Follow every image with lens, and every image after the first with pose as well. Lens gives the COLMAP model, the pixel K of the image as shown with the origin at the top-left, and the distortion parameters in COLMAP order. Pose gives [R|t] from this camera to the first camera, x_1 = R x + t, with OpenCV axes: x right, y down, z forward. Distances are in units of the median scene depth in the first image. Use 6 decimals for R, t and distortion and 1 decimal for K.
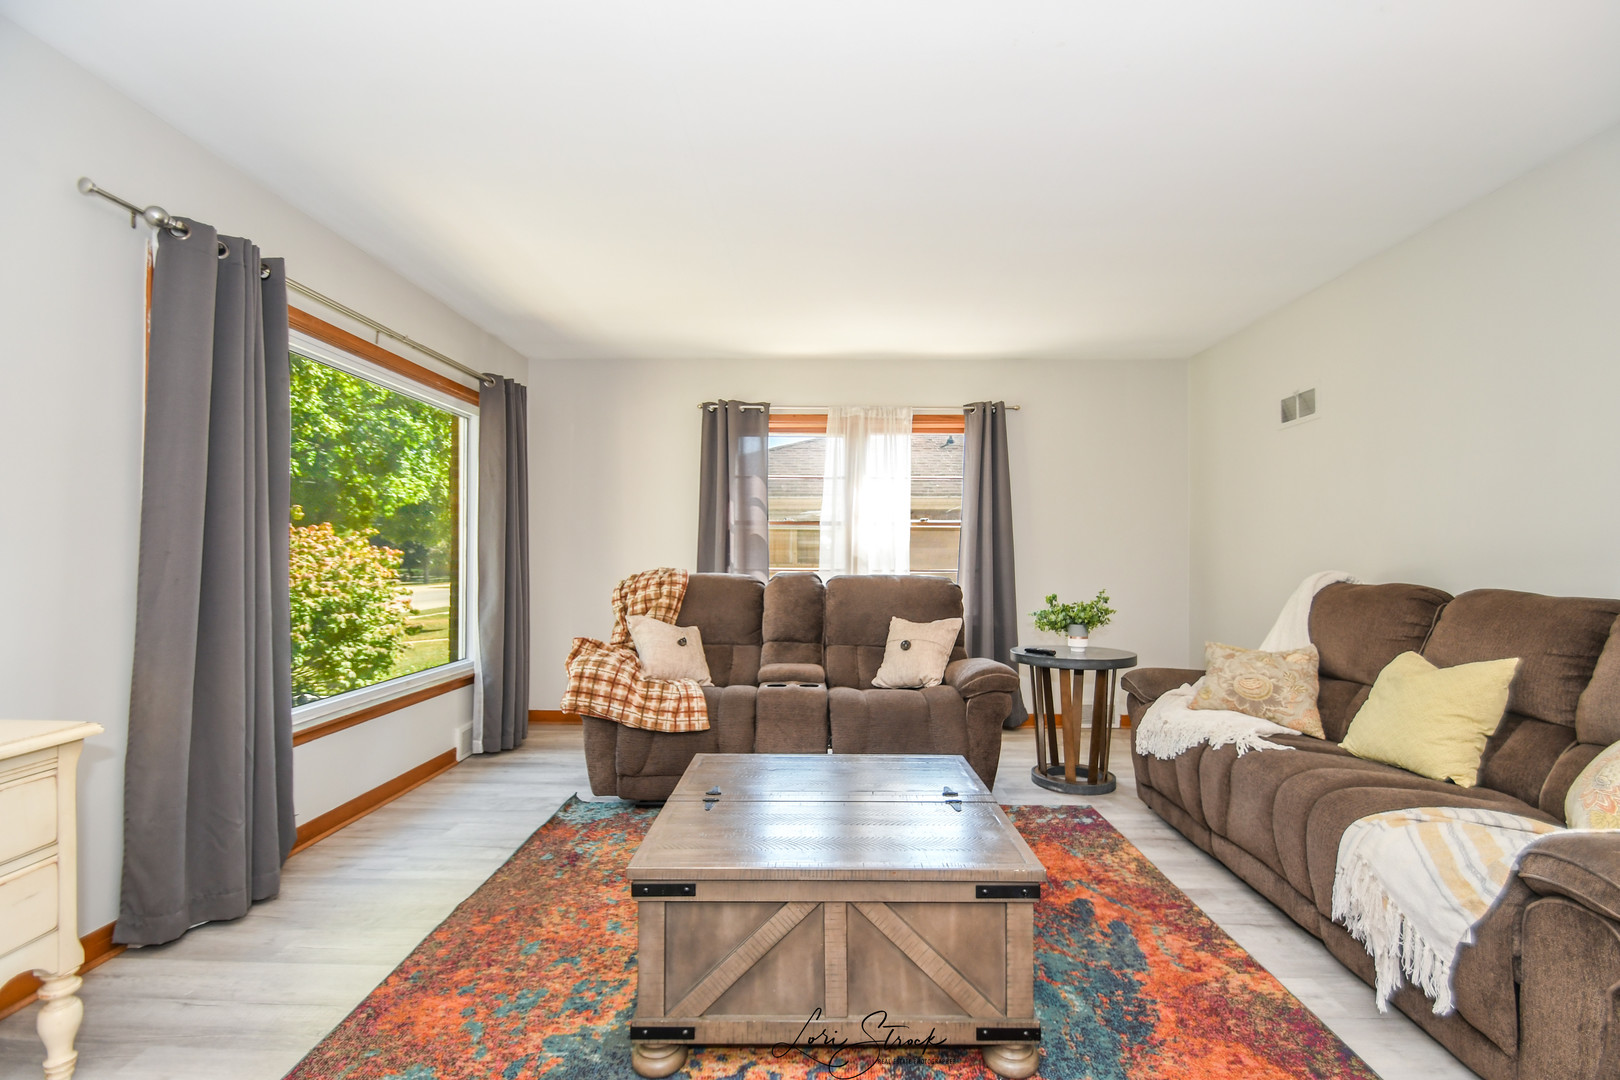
lens RADIAL K [[720.1, 0, 814.5], [0, 720.1, 545.5], [0, 0, 1]] dist [0.000766, -0.007323]
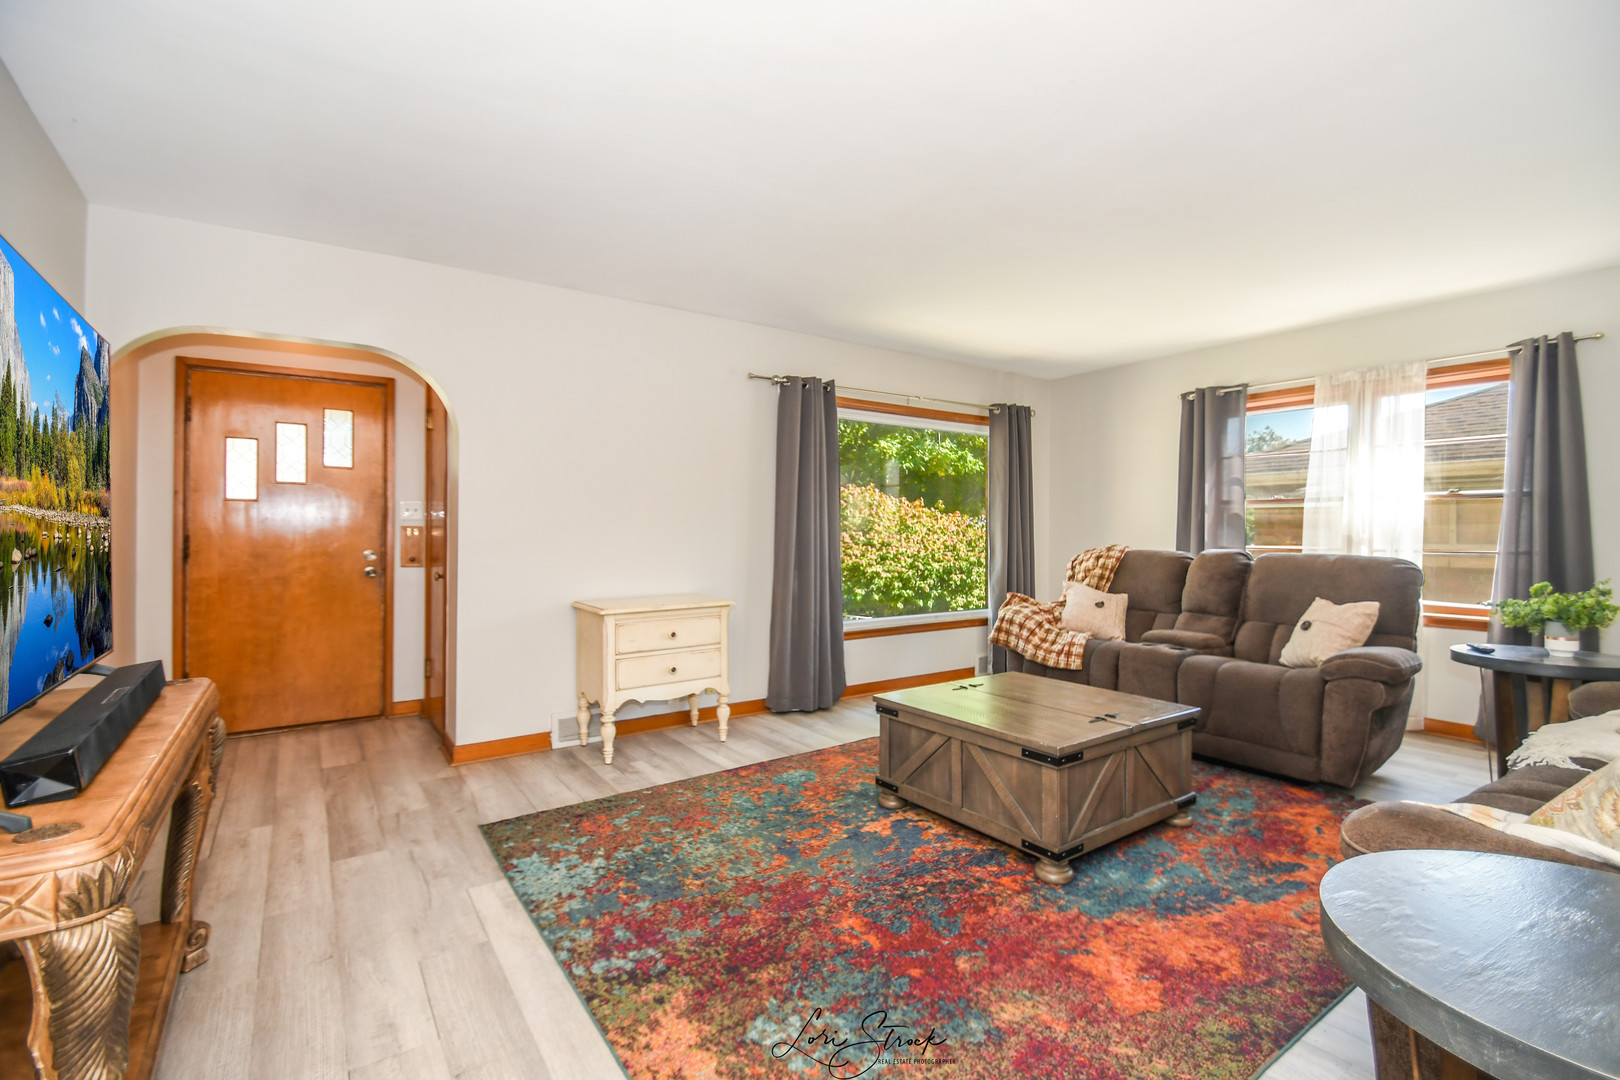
lens RADIAL K [[720.1, 0, 816.2], [0, 720.1, 528.6], [0, 0, 1]] dist [0.000766, -0.007323]
pose [[0.589574, -0.006877, -0.807685, 0.608360], [0.012795, 0.999918, 0.000826, -0.003398], [0.807613, -0.010821, 0.589613, -0.133533]]
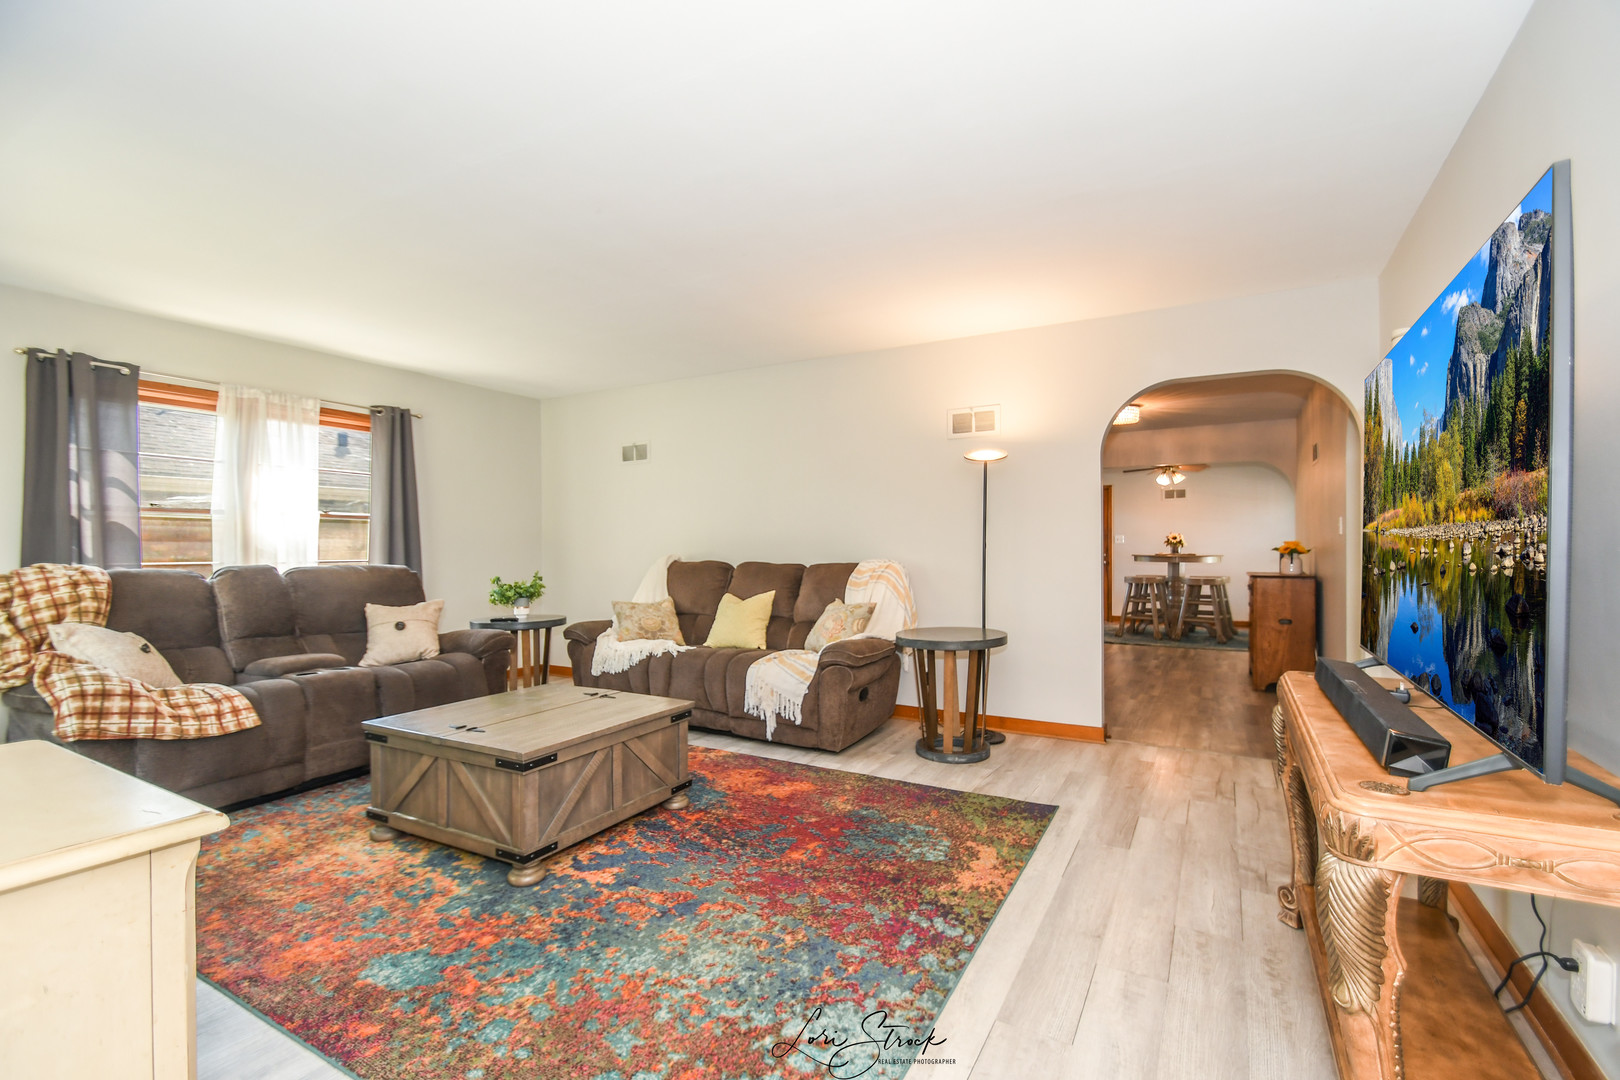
lens RADIAL K [[720.1, 0, 806.5], [0, 720.1, 545.3], [0, 0, 1]] dist [0.000766, -0.007323]
pose [[0.480956, -0.002962, 0.876740, -0.645826], [-0.010687, 0.999900, 0.009241, -0.007866], [-0.876679, -0.013814, 0.480877, -0.127997]]
